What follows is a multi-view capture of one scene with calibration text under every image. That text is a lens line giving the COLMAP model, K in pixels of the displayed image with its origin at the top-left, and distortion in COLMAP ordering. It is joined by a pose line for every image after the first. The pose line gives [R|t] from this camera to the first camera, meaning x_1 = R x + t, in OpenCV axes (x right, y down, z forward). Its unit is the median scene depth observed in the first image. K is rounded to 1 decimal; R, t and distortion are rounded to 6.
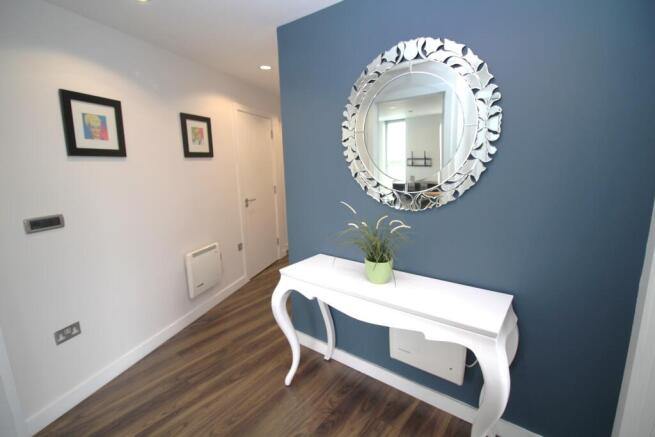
lens RADIAL K [[305.6, 0, 327.5], [0, 305.6, 218.5], [0, 0, 1]] dist [-0.001329, -0.000234]
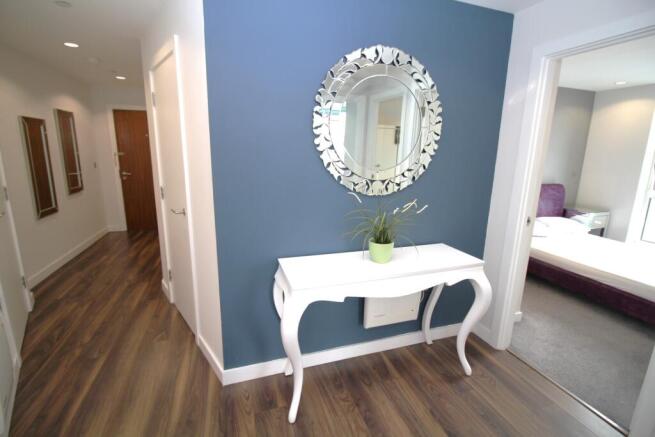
lens RADIAL K [[305.6, 0, 327.5], [0, 305.6, 218.5], [0, 0, 1]] dist [-0.001329, -0.000234]
pose [[0.549411, -0.144392, 0.822982, -0.816267], [0.123928, 0.988143, 0.090637, -0.069793], [-0.826311, 0.052194, 0.560791, 0.524855]]
